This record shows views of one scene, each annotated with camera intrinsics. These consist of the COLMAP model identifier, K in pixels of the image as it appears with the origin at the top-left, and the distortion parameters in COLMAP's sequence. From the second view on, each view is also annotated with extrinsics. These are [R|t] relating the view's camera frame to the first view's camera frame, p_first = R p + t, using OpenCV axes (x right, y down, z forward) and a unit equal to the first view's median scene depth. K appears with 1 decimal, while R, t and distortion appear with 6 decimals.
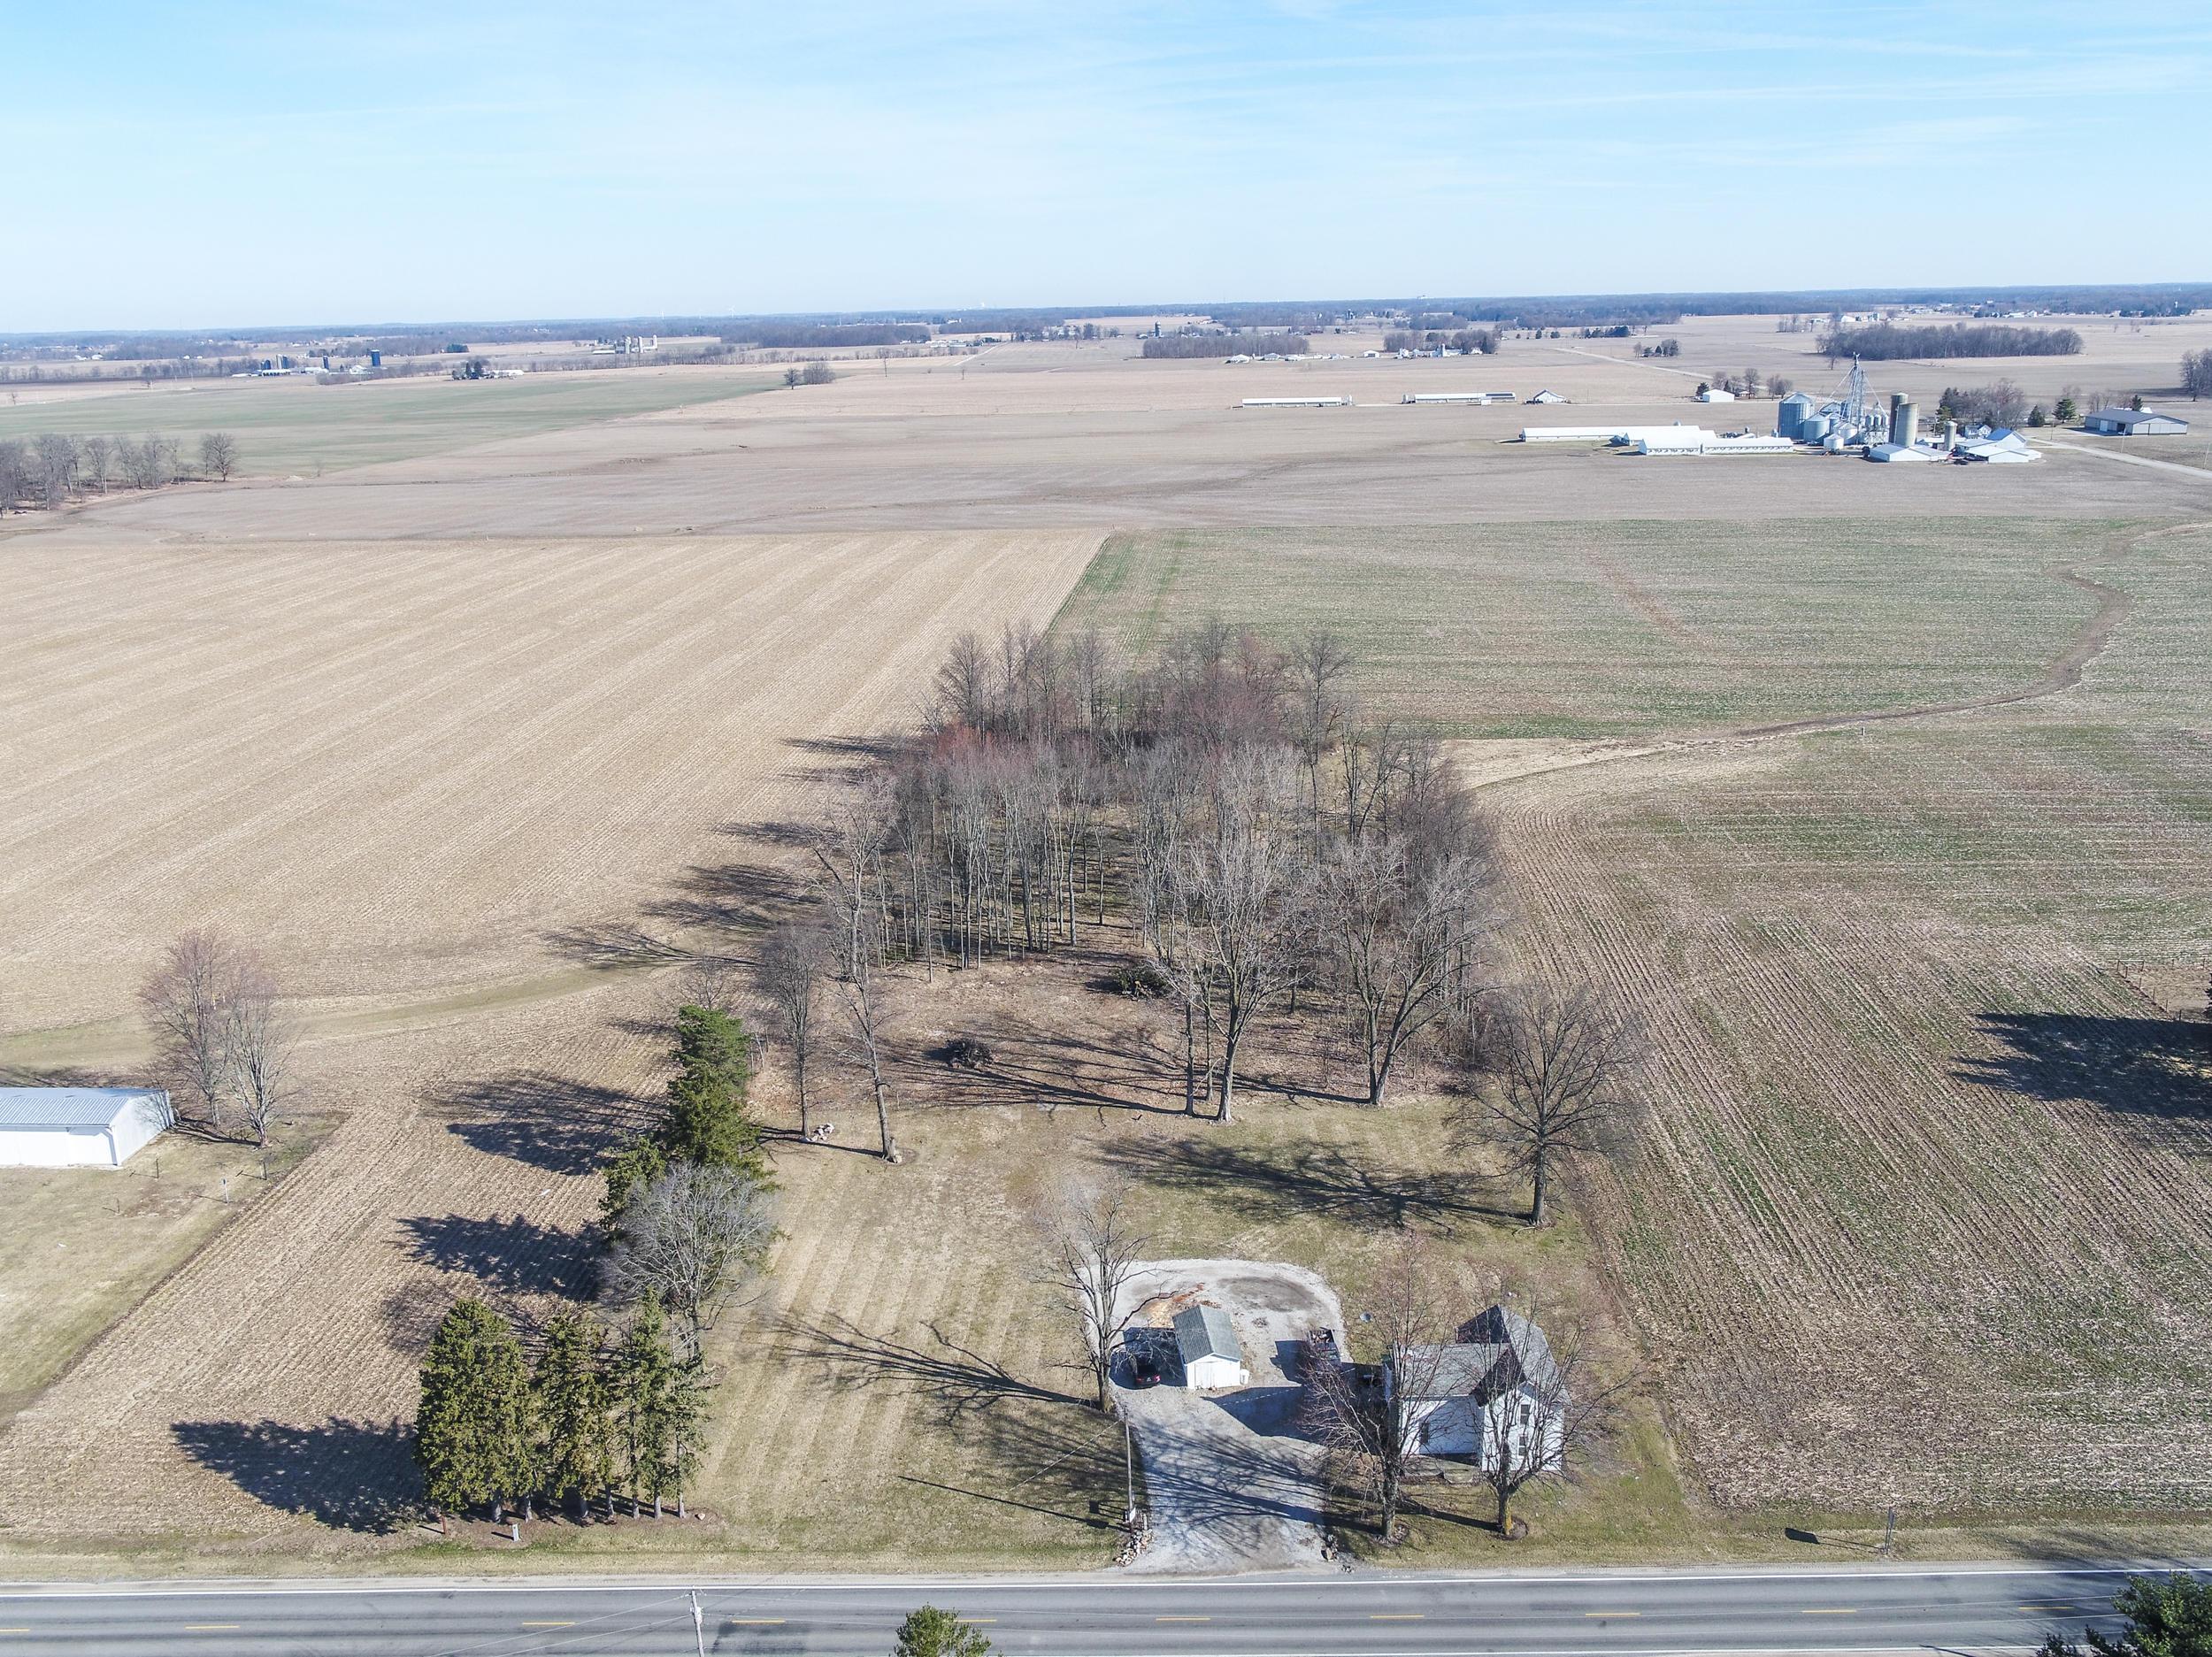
lens RADIAL K [[1915.4, 0, 1120.2], [0, 1915.4, 814.0], [0, 0, 1]] dist [-0.008504, 0.003745]
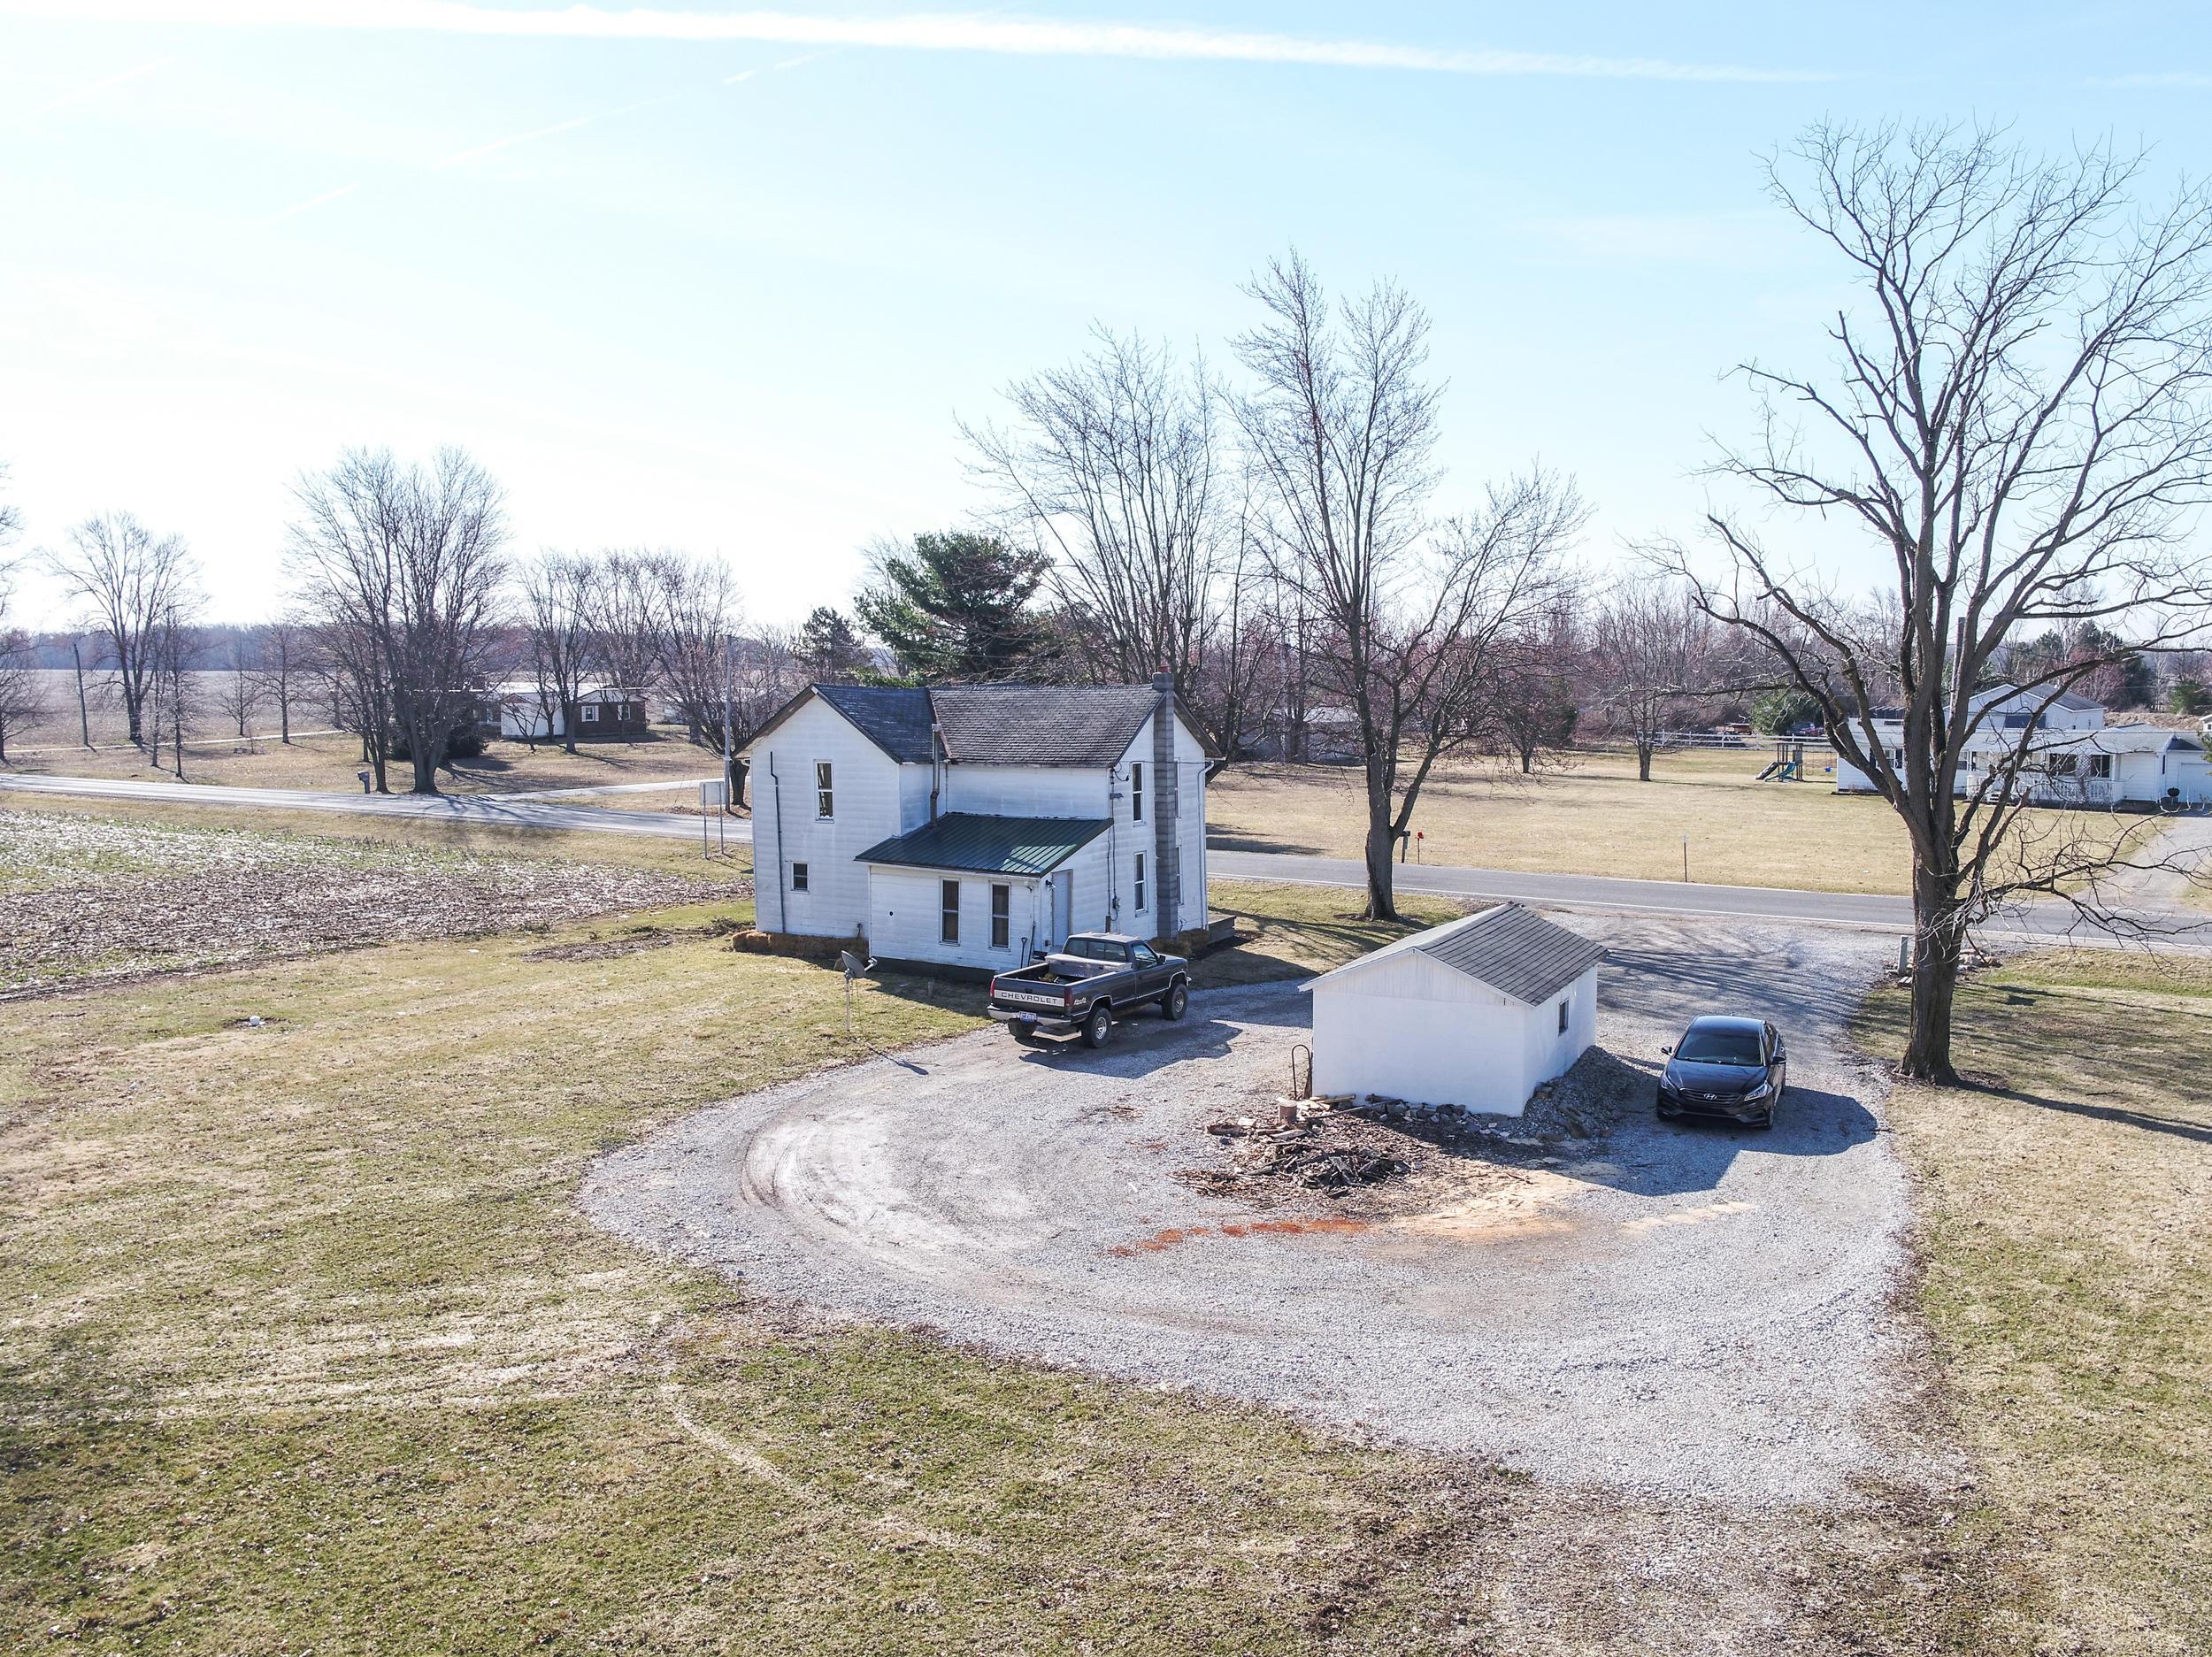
lens RADIAL K [[1905.2, 0, 1113.0], [0, 1905.2, 820.6], [0, 0, 1]] dist [-0.014217, 0.005339]
pose [[-0.851532, -0.025018, 0.523706, -0.037138], [0.153107, 0.943457, 0.294018, 0.132261], [-0.501450, 0.330548, -0.799554, 0.942676]]
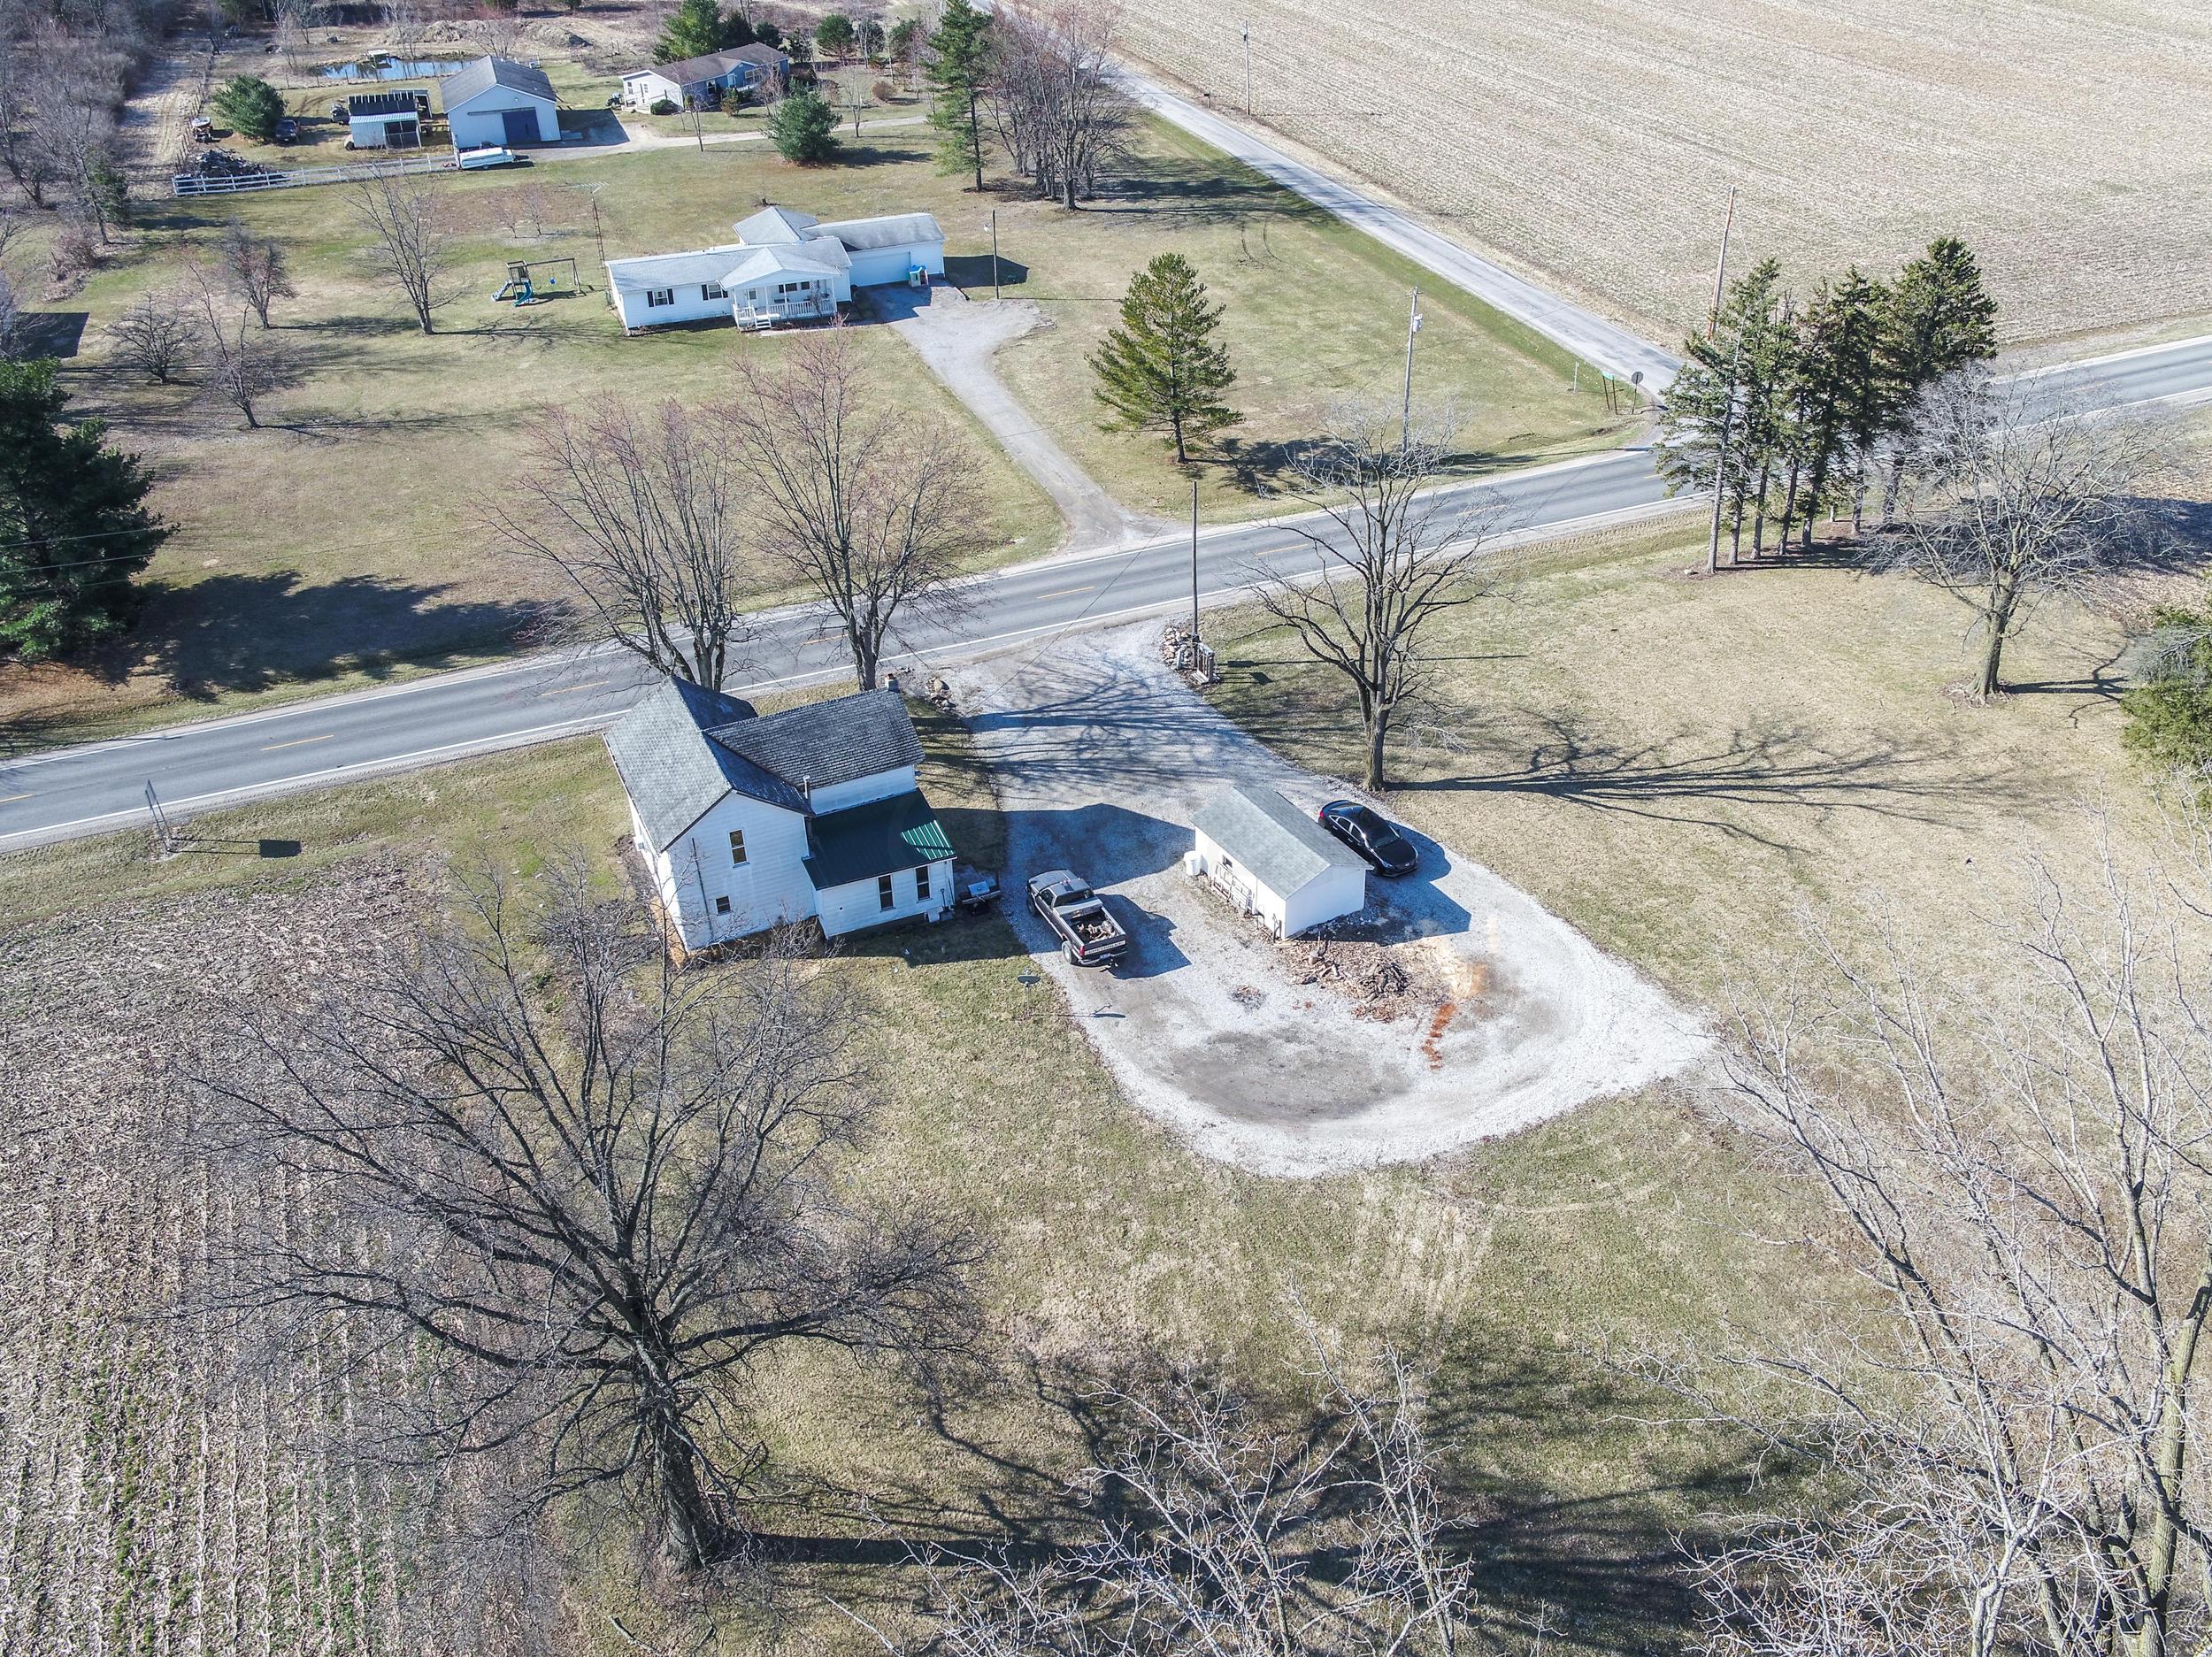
lens RADIAL K [[1905.2, 0, 1113.0], [0, 1905.2, 820.6], [0, 0, 1]] dist [-0.014217, 0.005339]
pose [[-0.912475, 0.248961, -0.324667, 0.201791], [-0.072669, 0.682308, 0.727444, -0.091382], [0.402628, 0.687367, -0.604497, 1.003247]]
